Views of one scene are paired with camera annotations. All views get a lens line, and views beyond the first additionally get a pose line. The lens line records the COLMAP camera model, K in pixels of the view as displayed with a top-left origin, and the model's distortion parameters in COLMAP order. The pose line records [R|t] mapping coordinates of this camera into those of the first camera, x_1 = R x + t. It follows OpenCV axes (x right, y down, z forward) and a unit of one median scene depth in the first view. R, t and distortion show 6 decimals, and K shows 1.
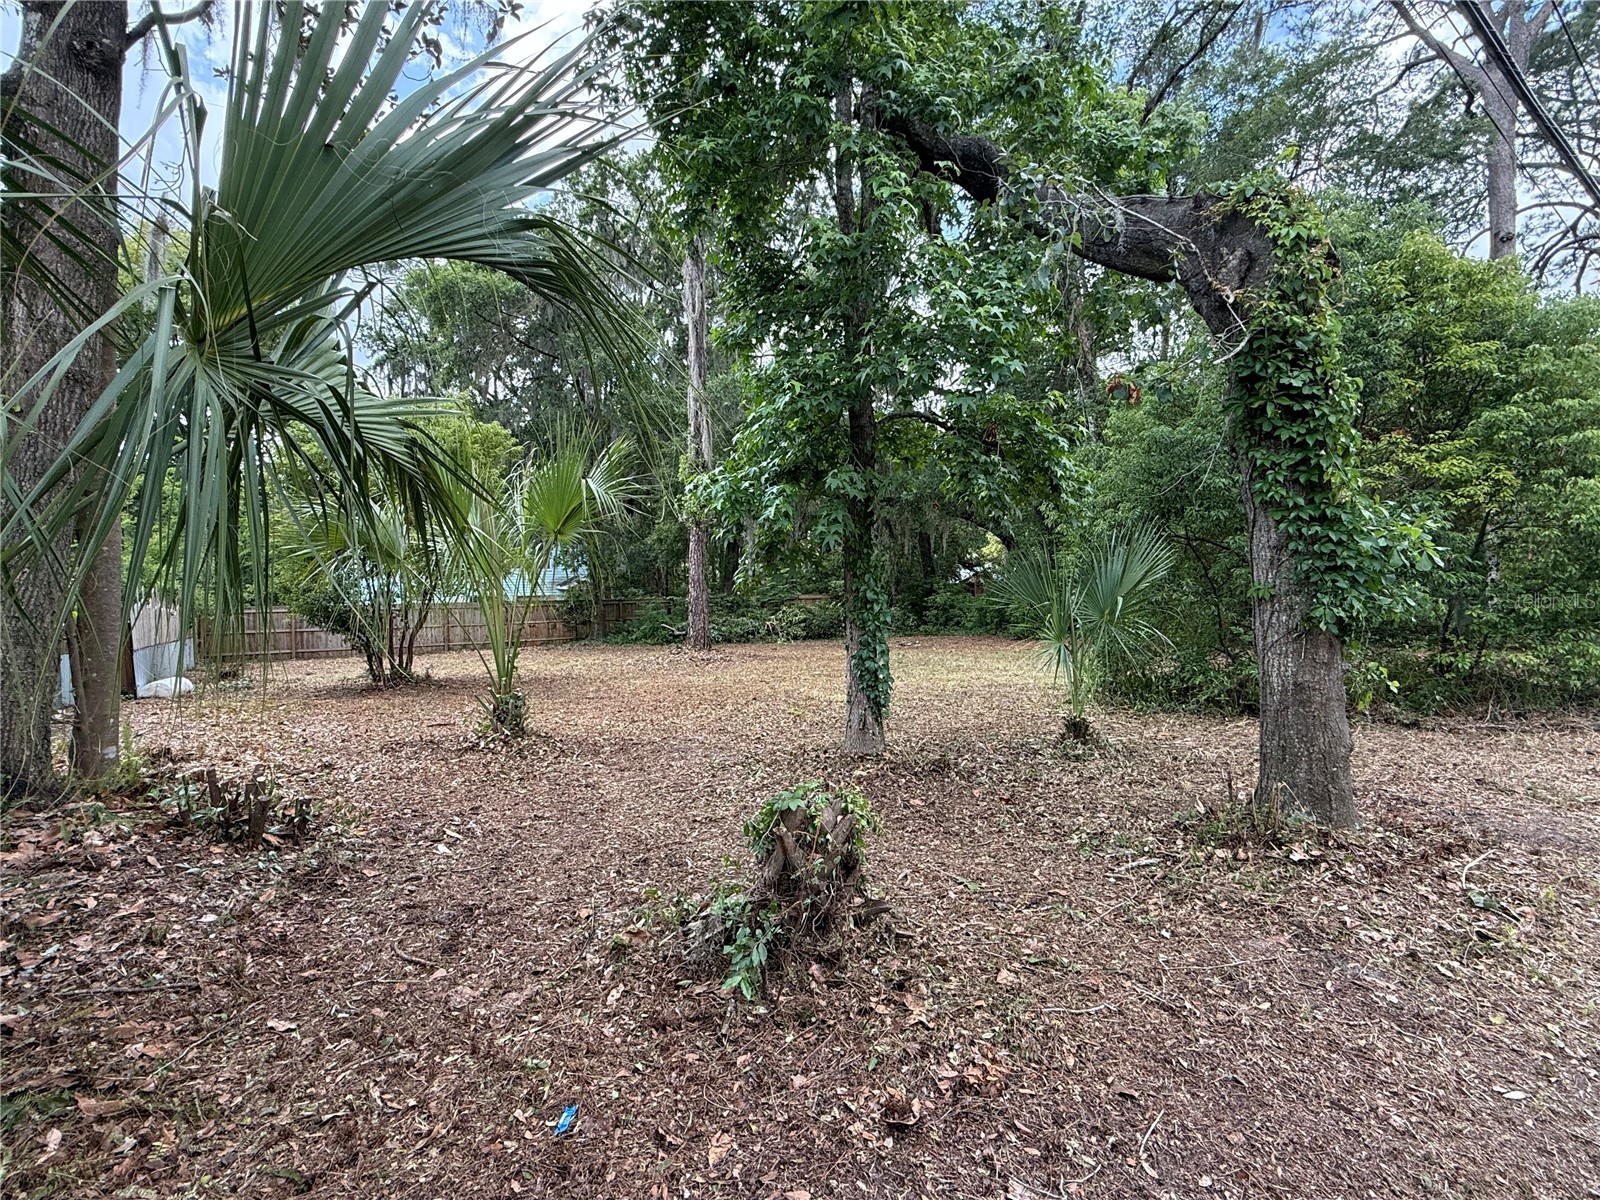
lens RADIAL K [[747.4, 0, 798.6], [0, 747.4, 601.4], [0, 0, 1]] dist [-0.000606, -0.000005]
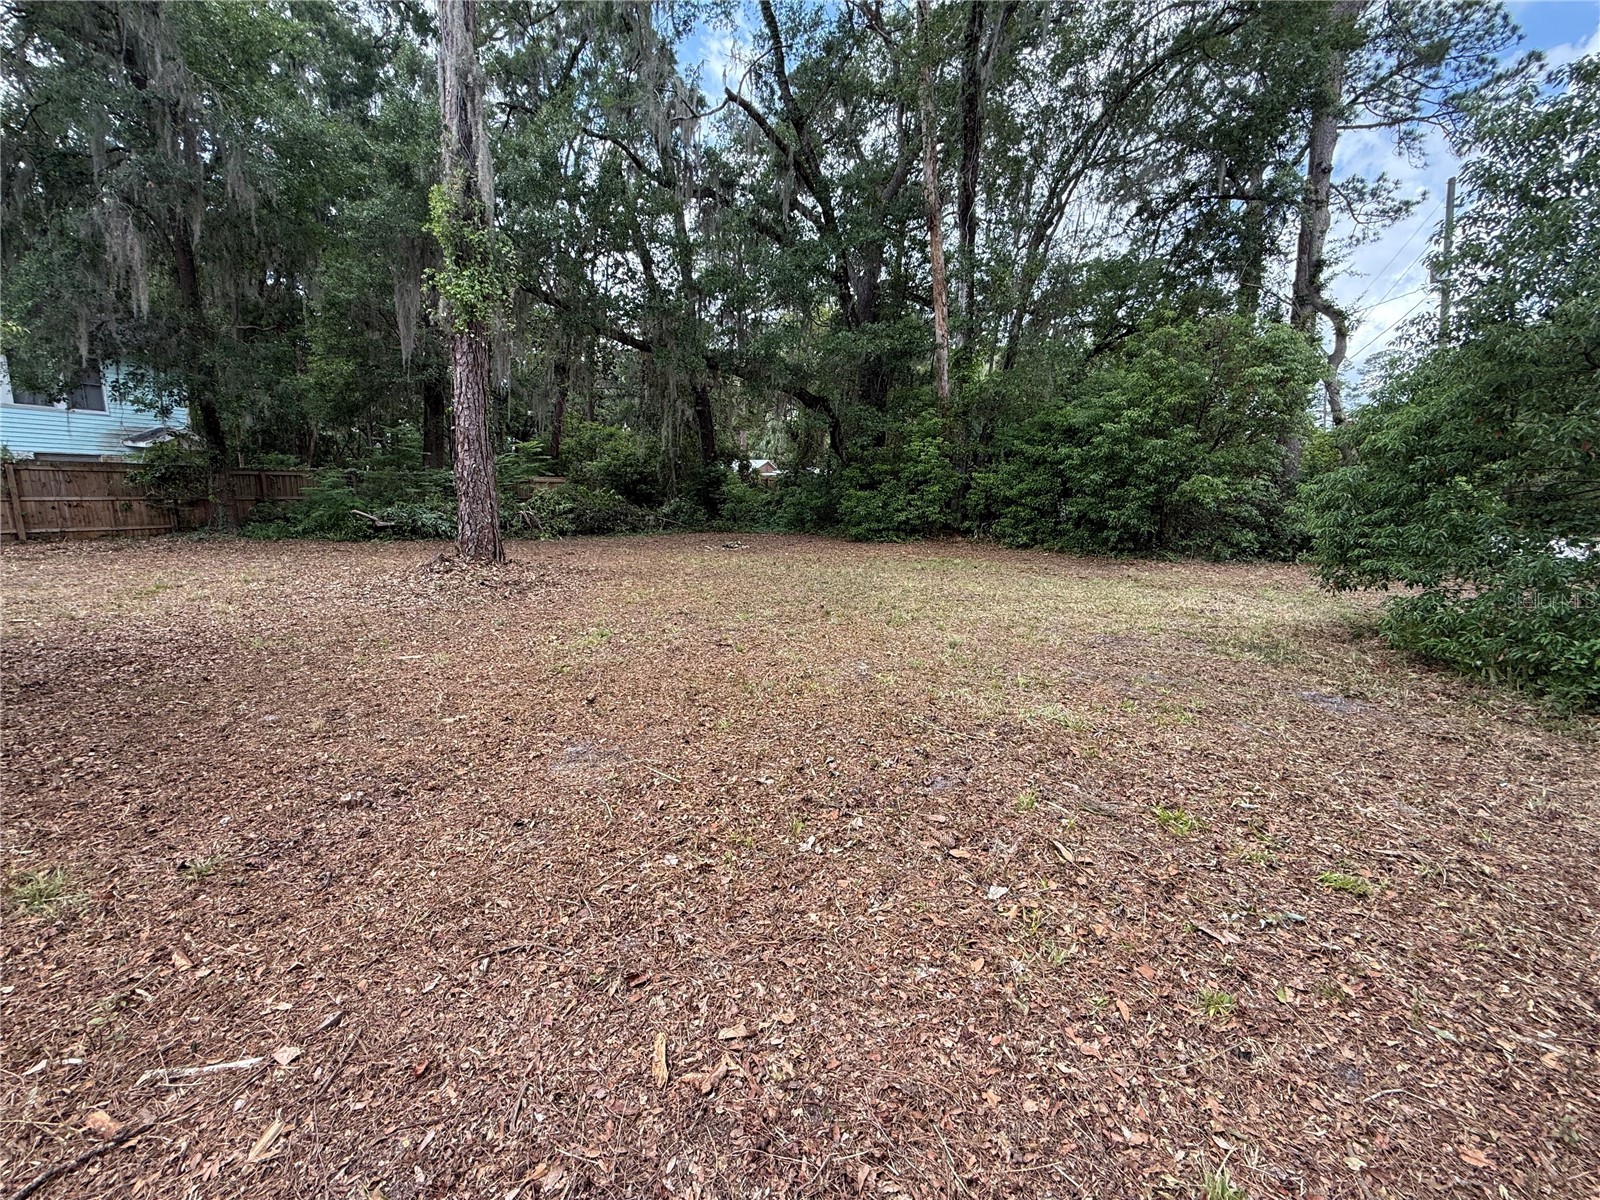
lens RADIAL K [[638.4, 0, 803.5], [0, 638.4, 602.3], [0, 0, 1]] dist [0.002382, 0.000157]
pose [[0.880508, -0.035811, 0.472677, -0.101787], [-0.044747, 0.986411, 0.158088, 0.004035], [-0.471915, -0.160349, 0.866940, 0.307925]]
